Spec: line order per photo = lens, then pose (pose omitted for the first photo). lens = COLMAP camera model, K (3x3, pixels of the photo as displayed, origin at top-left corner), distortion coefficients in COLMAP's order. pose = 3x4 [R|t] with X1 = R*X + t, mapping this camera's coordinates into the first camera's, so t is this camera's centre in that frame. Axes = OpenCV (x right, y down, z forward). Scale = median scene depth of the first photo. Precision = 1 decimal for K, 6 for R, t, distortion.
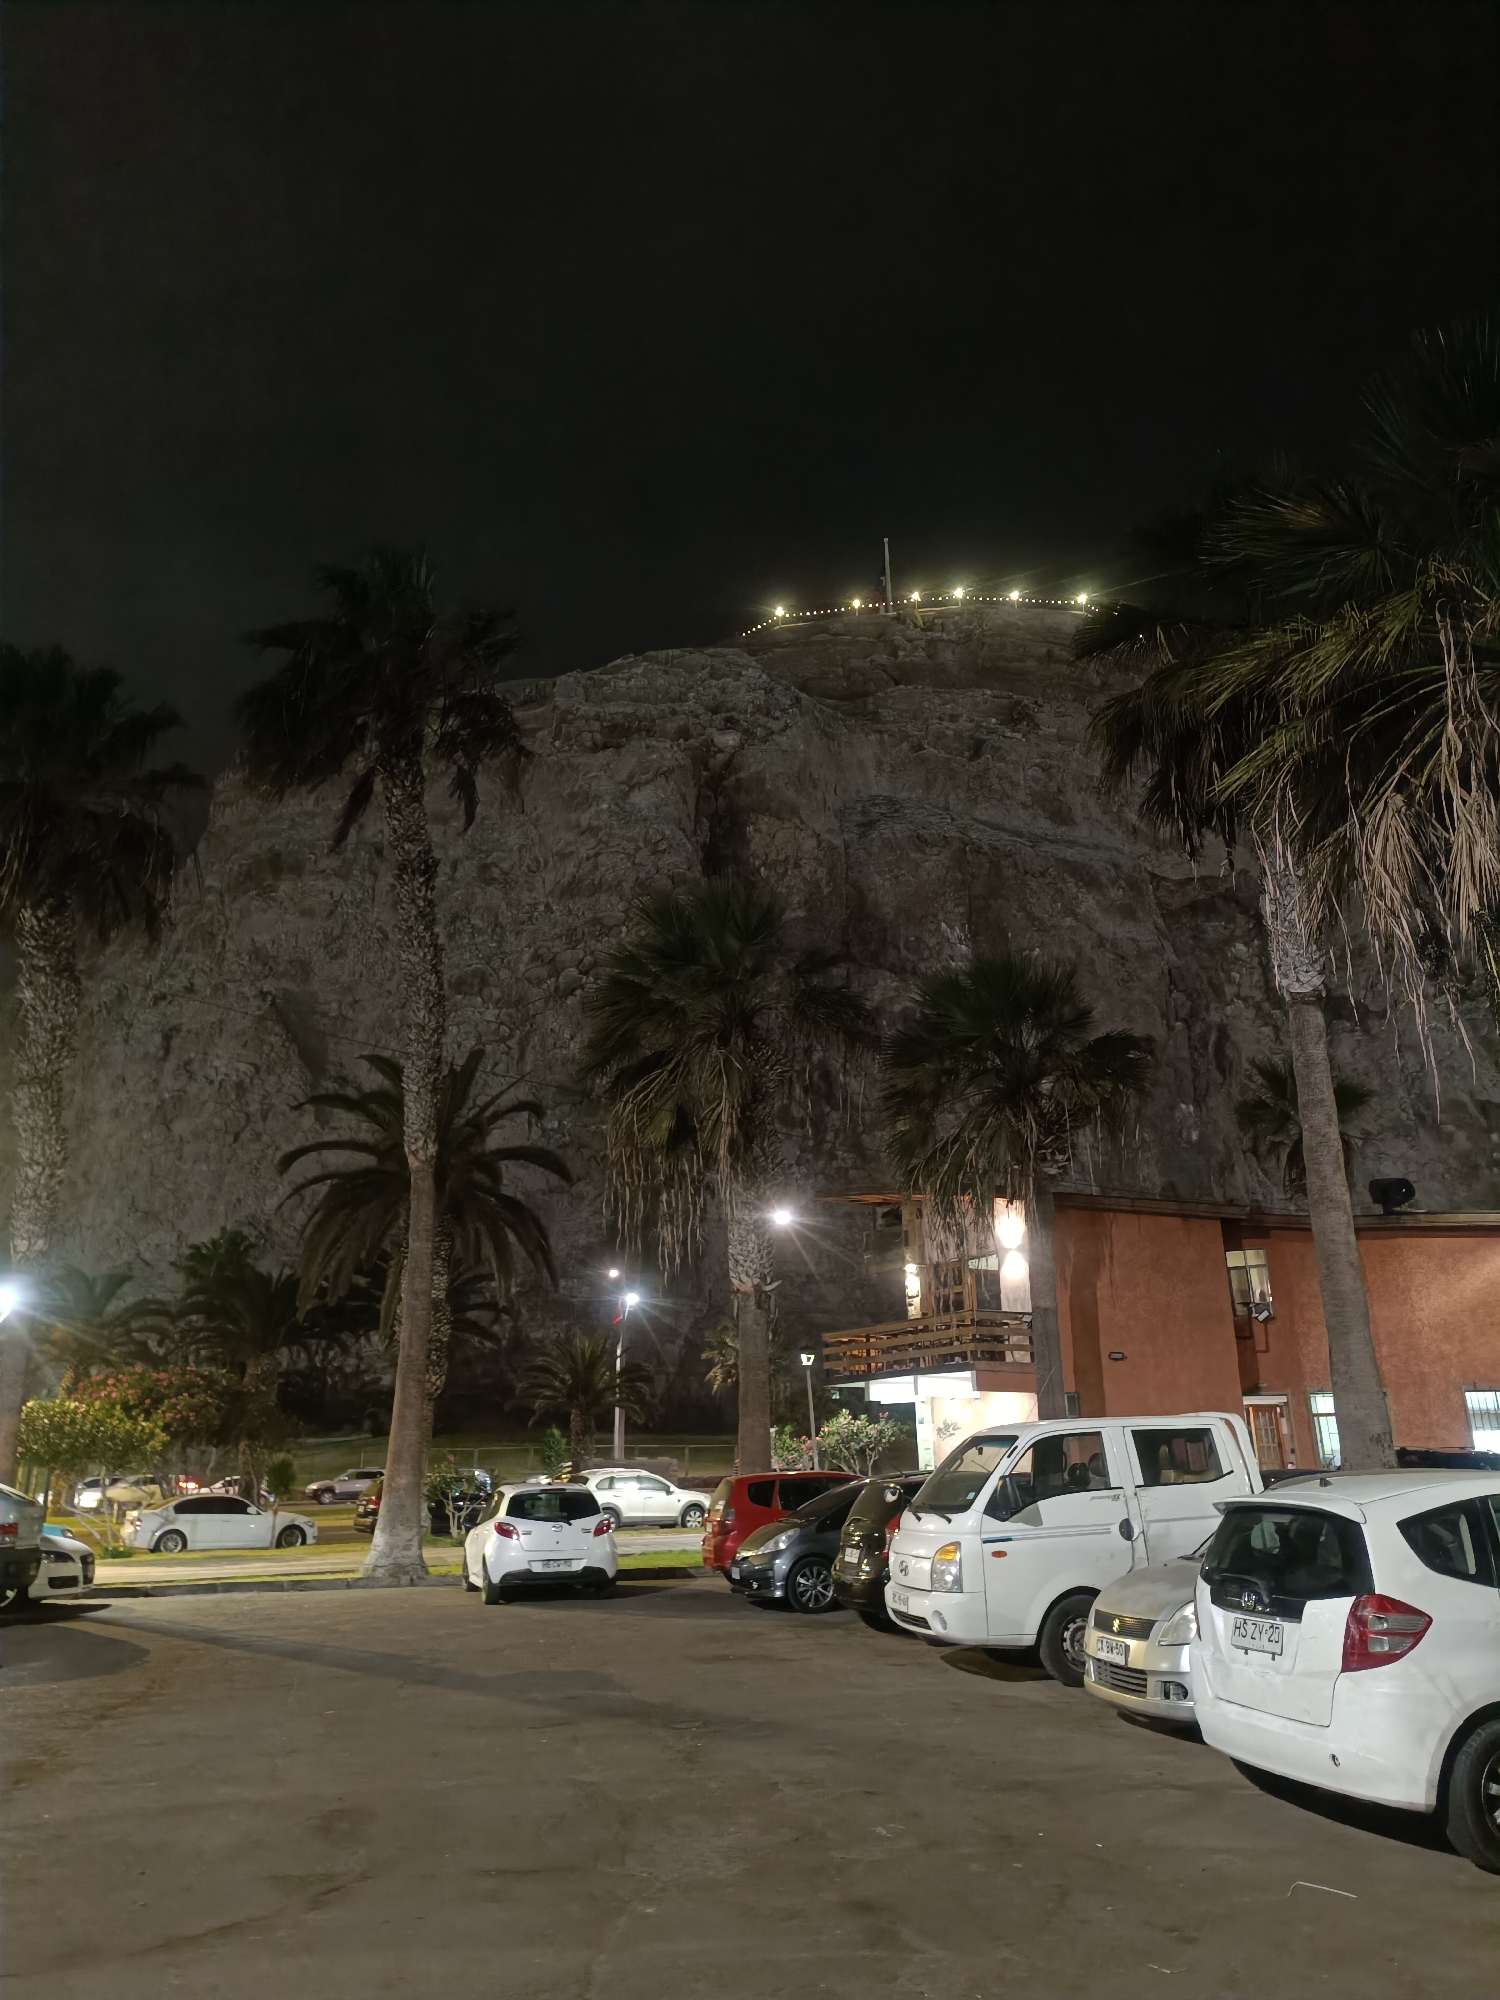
lens RADIAL K [[1374.6, 0, 750.0], [0, 1374.6, 1000.0], [0, 0, 1]] dist [0.002406, 0.000334]
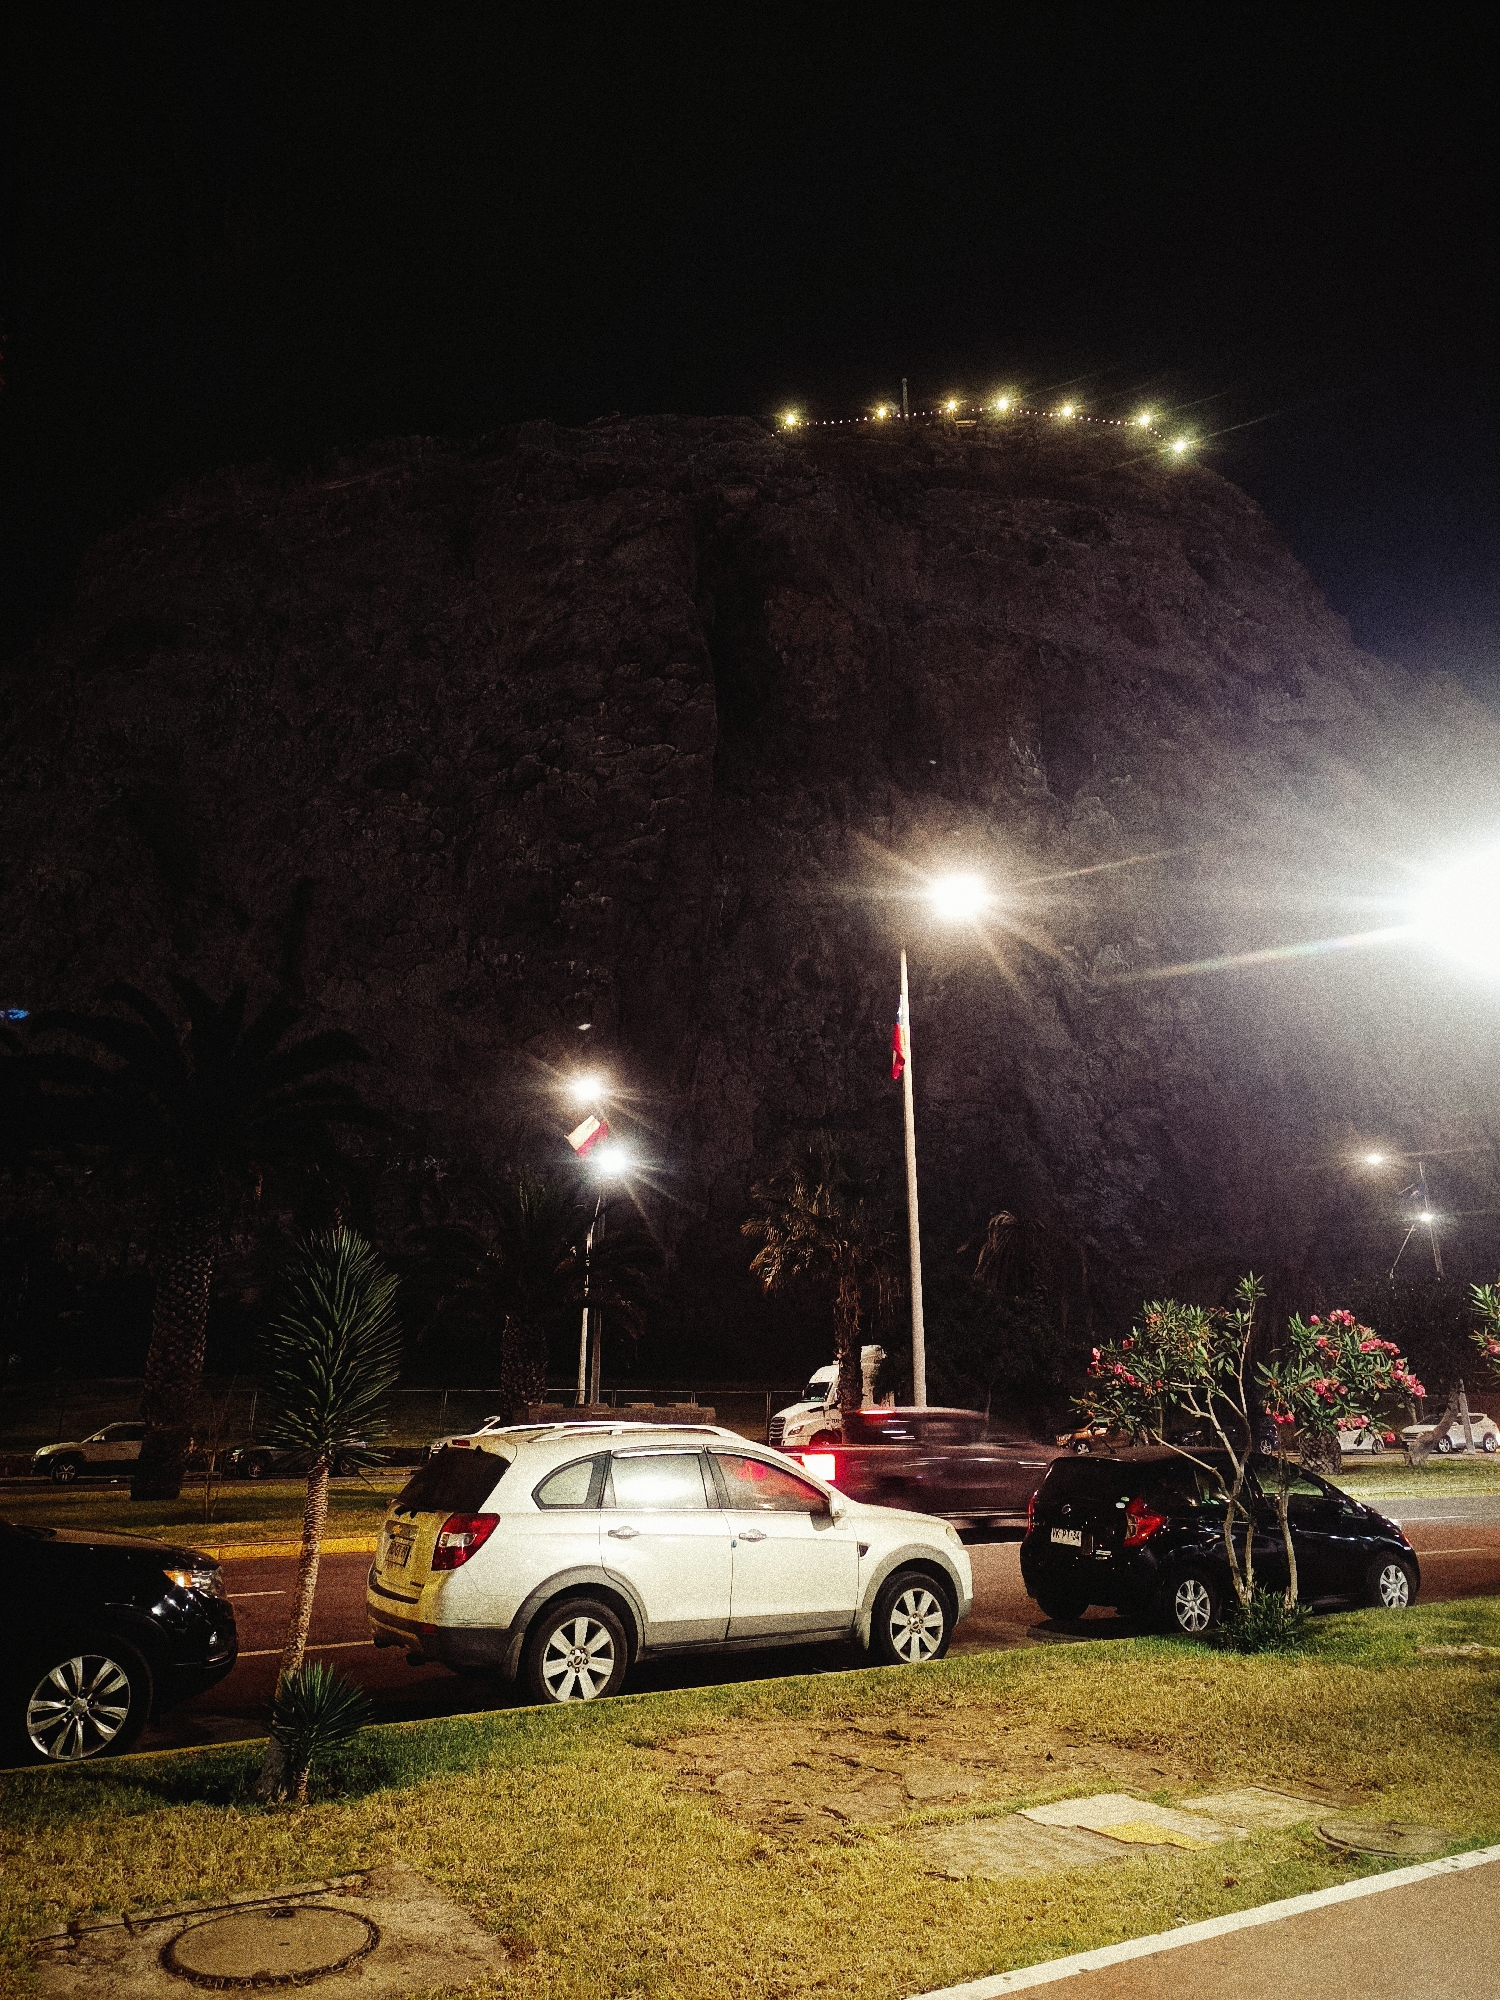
lens RADIAL K [[1332.5, 0, 750.0], [0, 1332.5, 1000.0], [0, 0, 1]] dist [0.004873, 0.001038]
pose [[0.999275, 0.023545, 0.029914, -0.028042], [-0.024015, 0.999592, 0.015444, 0.088423], [-0.029538, -0.016151, 0.999433, 0.257928]]
